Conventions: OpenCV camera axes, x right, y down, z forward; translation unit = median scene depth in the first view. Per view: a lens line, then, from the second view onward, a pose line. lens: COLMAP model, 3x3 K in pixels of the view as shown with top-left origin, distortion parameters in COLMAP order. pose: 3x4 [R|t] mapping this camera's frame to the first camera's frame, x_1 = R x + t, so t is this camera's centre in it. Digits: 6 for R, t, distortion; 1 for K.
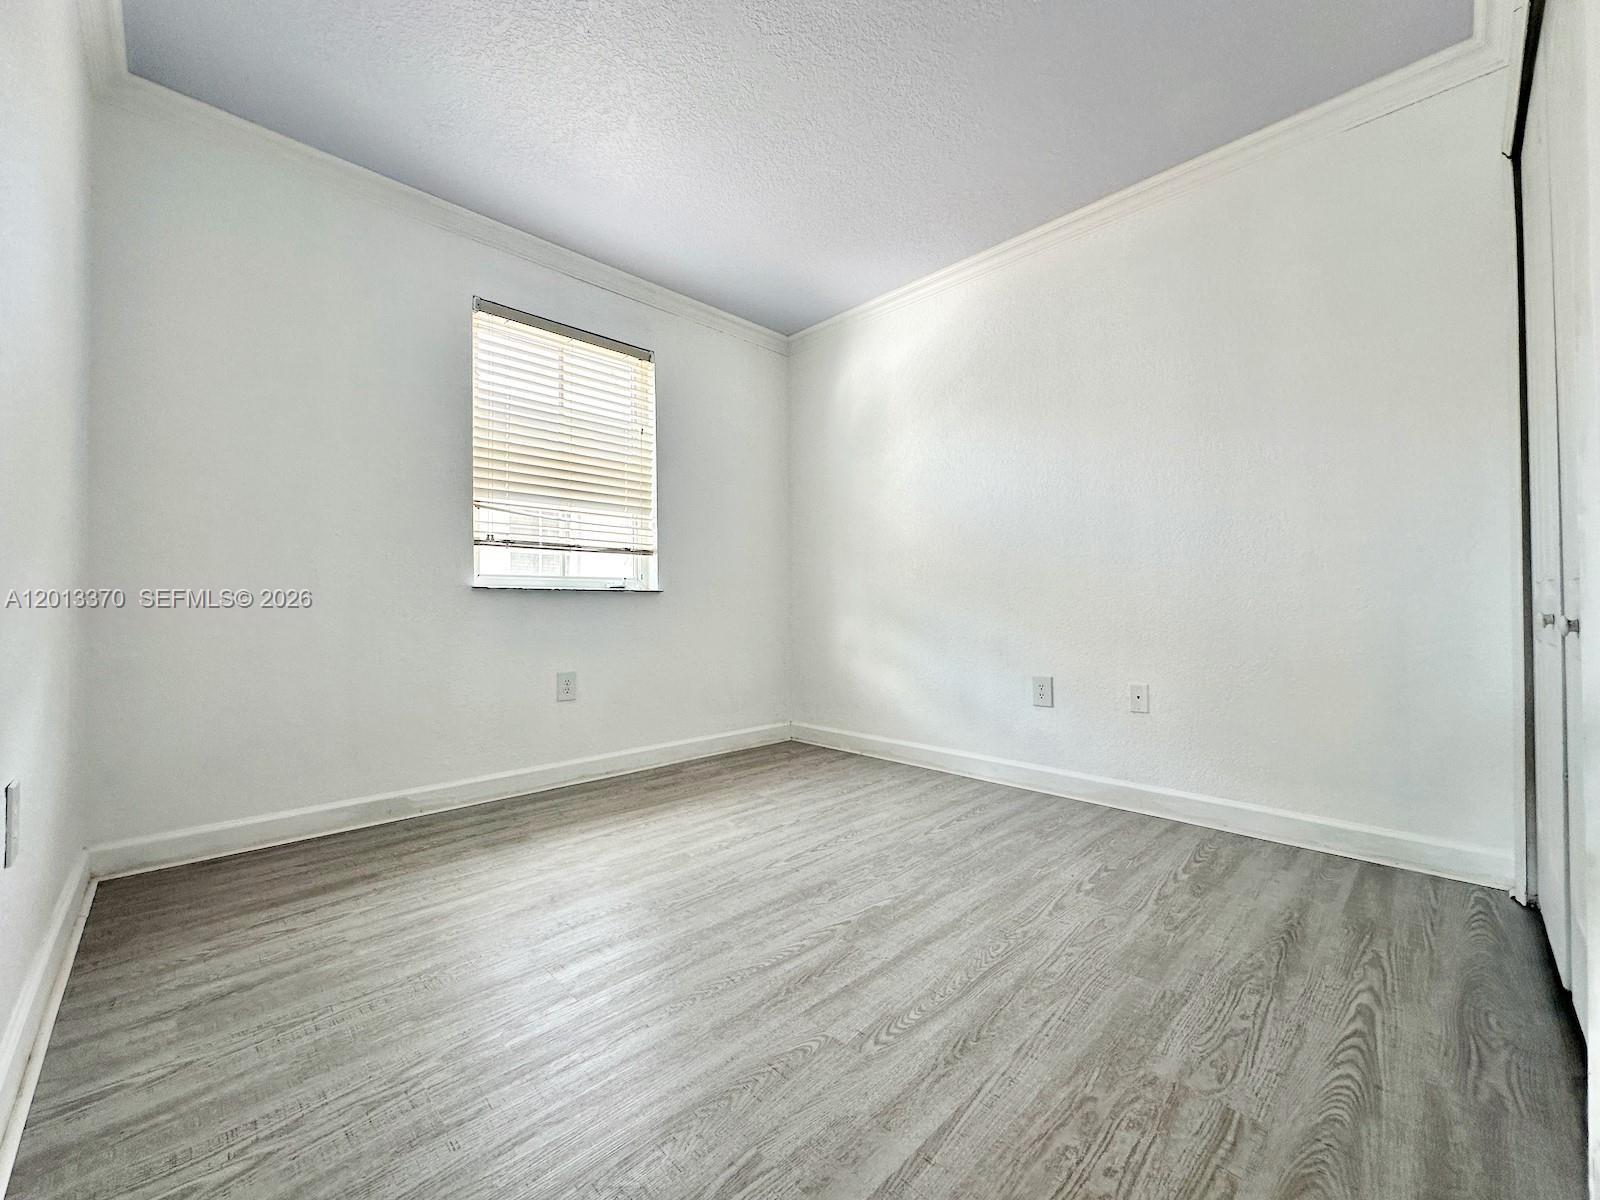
lens RADIAL K [[640.2, 0, 801.8], [0, 640.2, 600.2], [0, 0, 1]] dist [-0.004015, 0.000542]
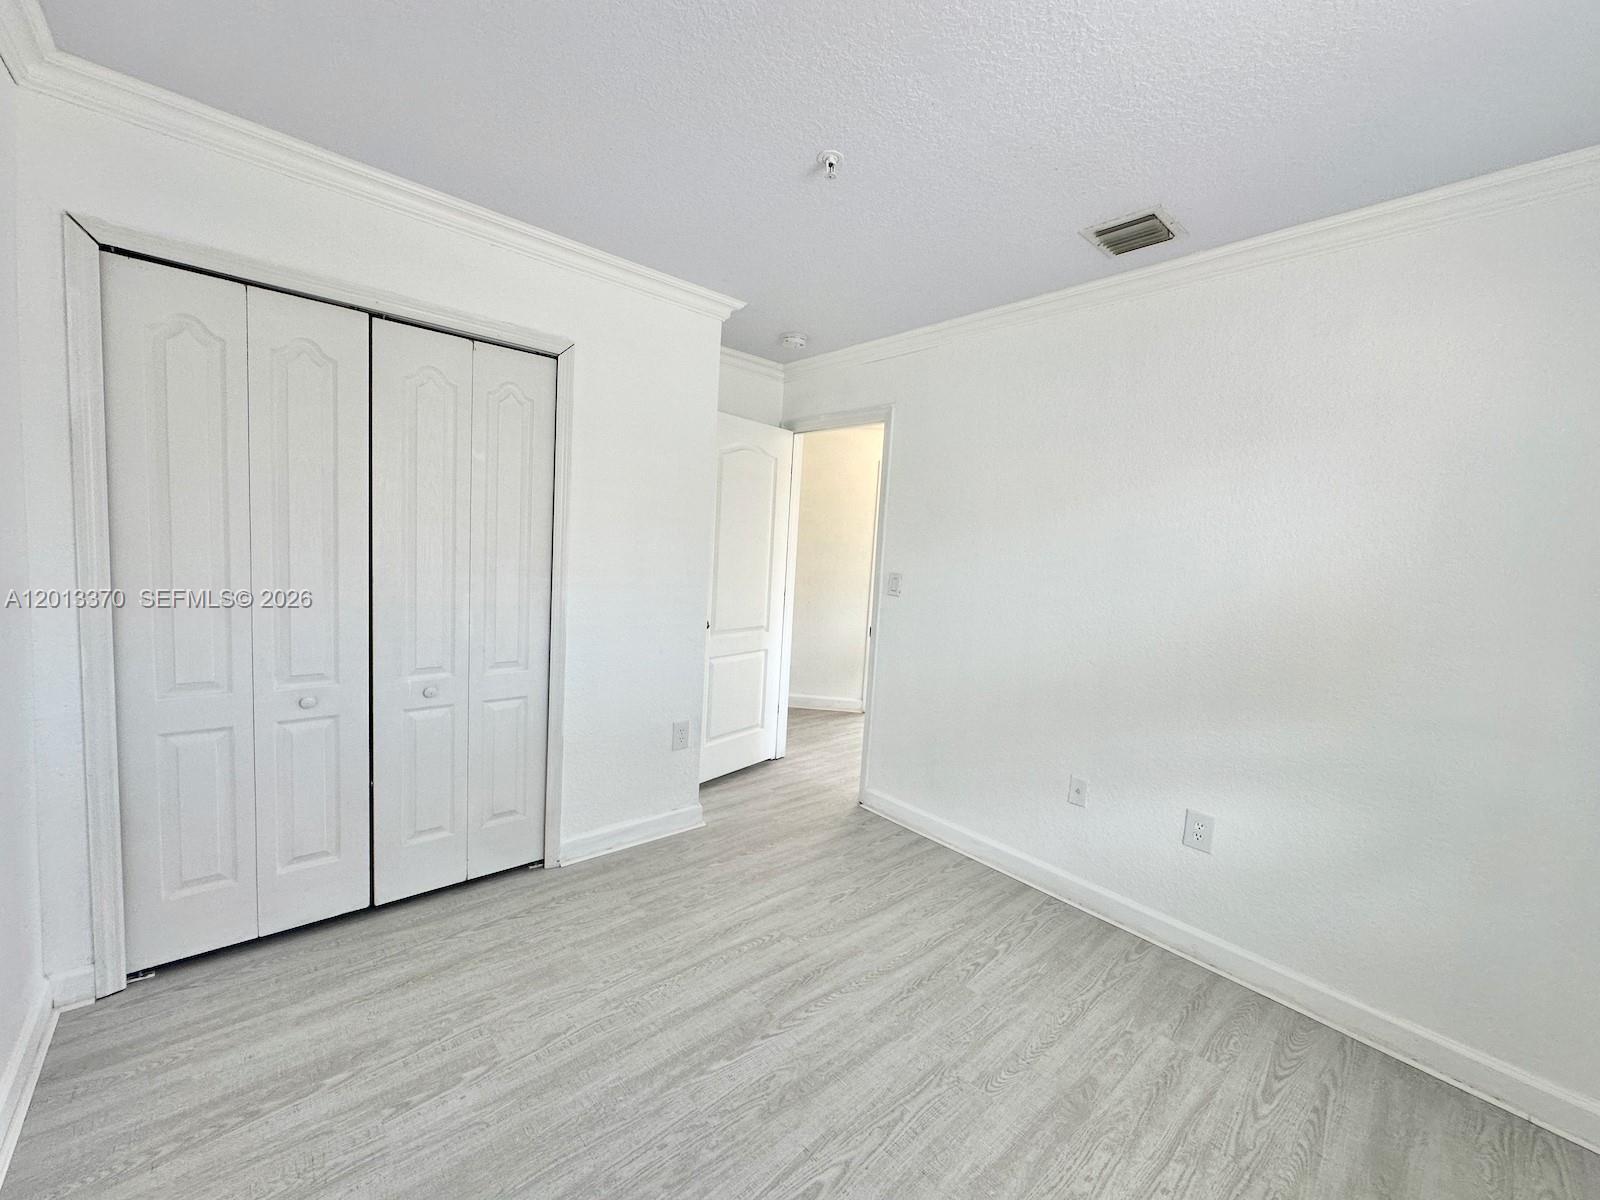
lens RADIAL K [[640.2, 0, 801.7], [0, 640.2, 599.4], [0, 0, 1]] dist [-0.004015, 0.000542]
pose [[-0.997150, -0.060349, 0.045271, 0.003536], [-0.056778, 0.995458, 0.076414, -0.325577], [-0.049677, 0.073626, -0.996048, 2.055080]]
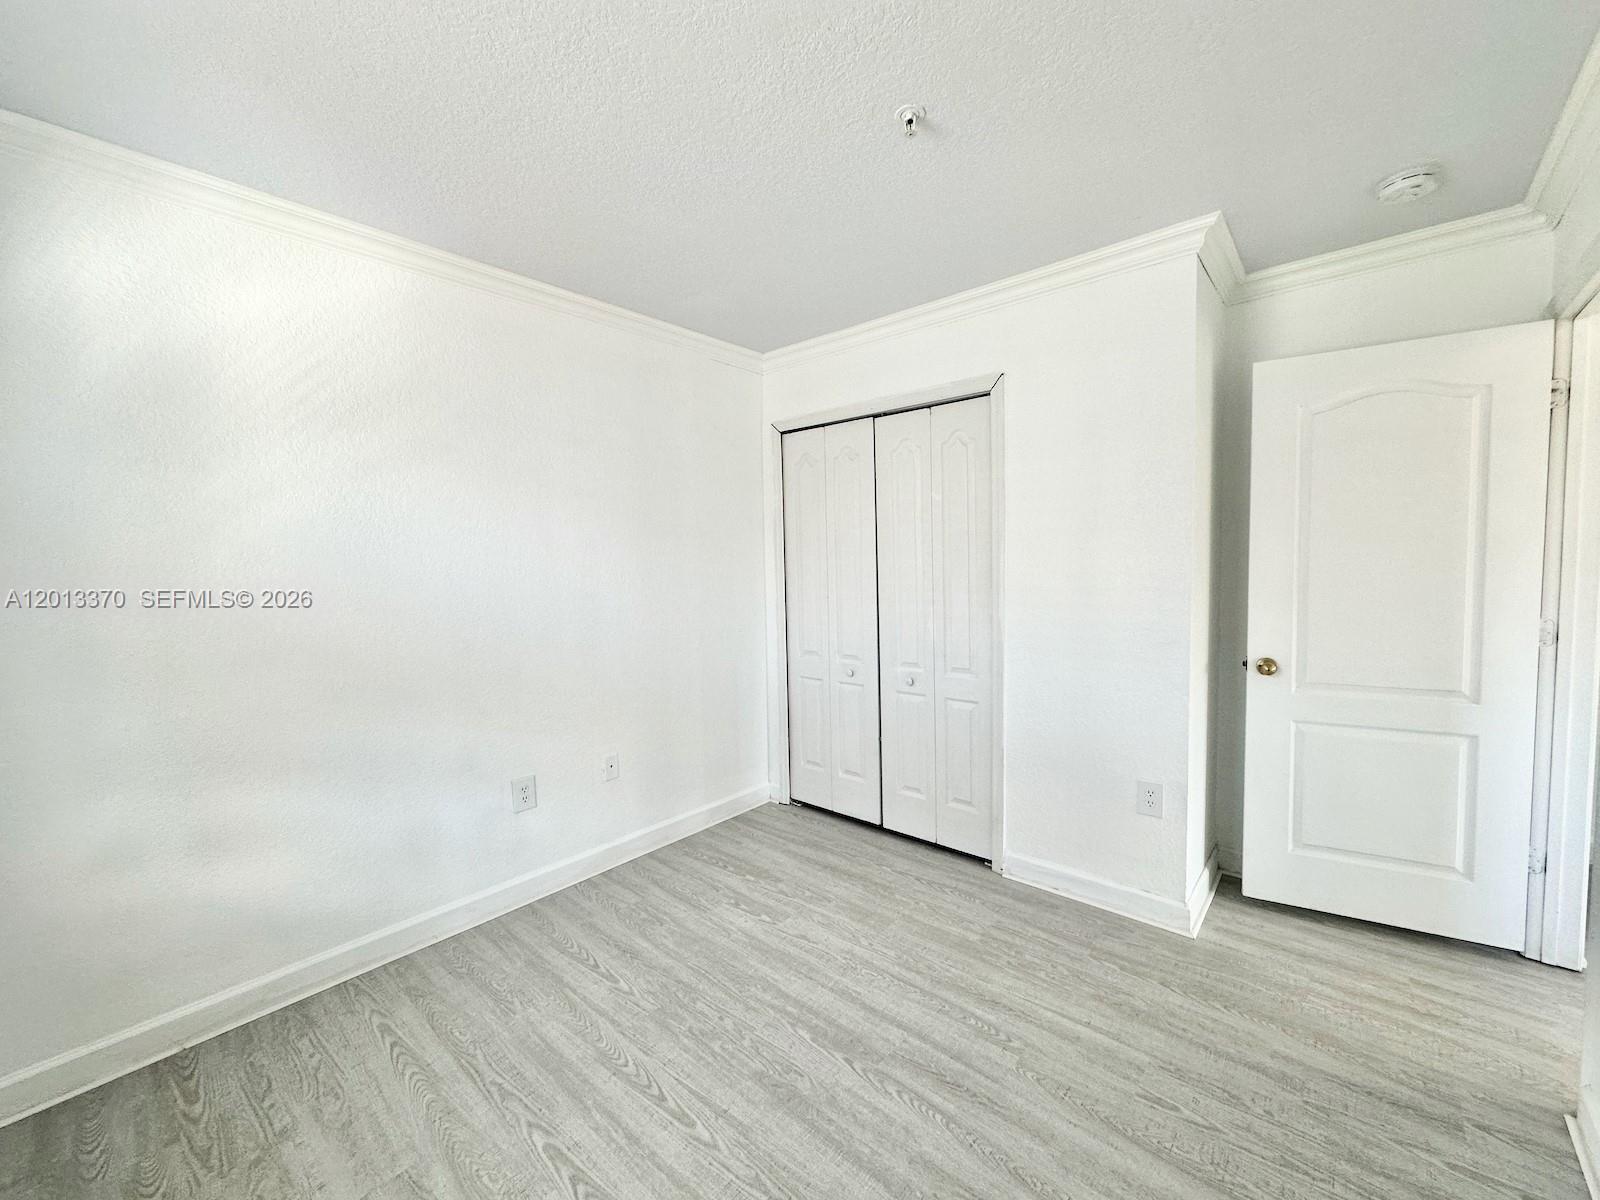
lens RADIAL K [[640.2, 0, 798.6], [0, 640.2, 598.2], [0, 0, 1]] dist [-0.004015, 0.000542]
pose [[-0.072190, -0.054770, 0.995886, -0.940089], [0.010272, 0.998397, 0.055653, -0.316535], [-0.997338, 0.014247, -0.071512, 1.164341]]
